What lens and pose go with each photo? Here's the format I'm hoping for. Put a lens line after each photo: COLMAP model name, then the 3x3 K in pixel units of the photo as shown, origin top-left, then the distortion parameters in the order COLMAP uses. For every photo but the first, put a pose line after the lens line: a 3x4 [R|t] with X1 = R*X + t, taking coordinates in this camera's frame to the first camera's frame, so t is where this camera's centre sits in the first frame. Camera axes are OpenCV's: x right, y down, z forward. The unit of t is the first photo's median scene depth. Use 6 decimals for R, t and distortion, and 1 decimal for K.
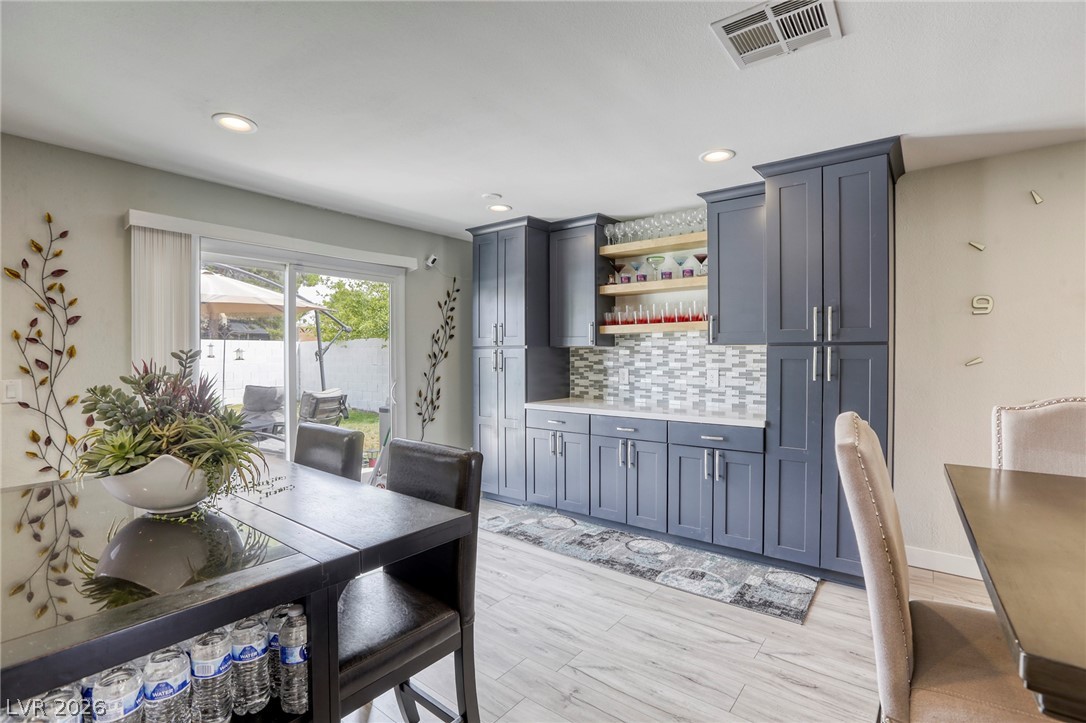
lens RADIAL K [[503.2, 0, 543.0], [0, 503.2, 361.5], [0, 0, 1]] dist [-0.079838, 0.021999]
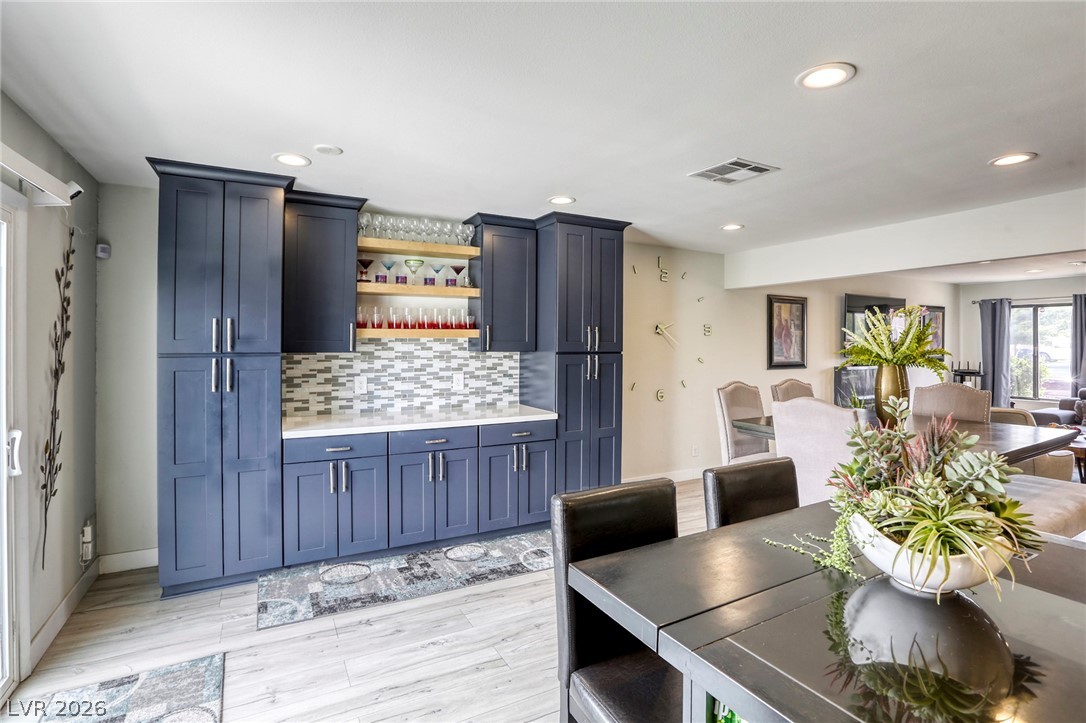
lens RADIAL K [[468.0, 0, 541.6], [0, 468.0, 354.3], [0, 0, 1]] dist [-0.045798, 0.000176]
pose [[0.422697, 0.005508, 0.906254, -0.532474], [0.020275, 0.999674, -0.015532, -0.007155], [-0.906044, 0.024940, 0.422448, 0.429247]]
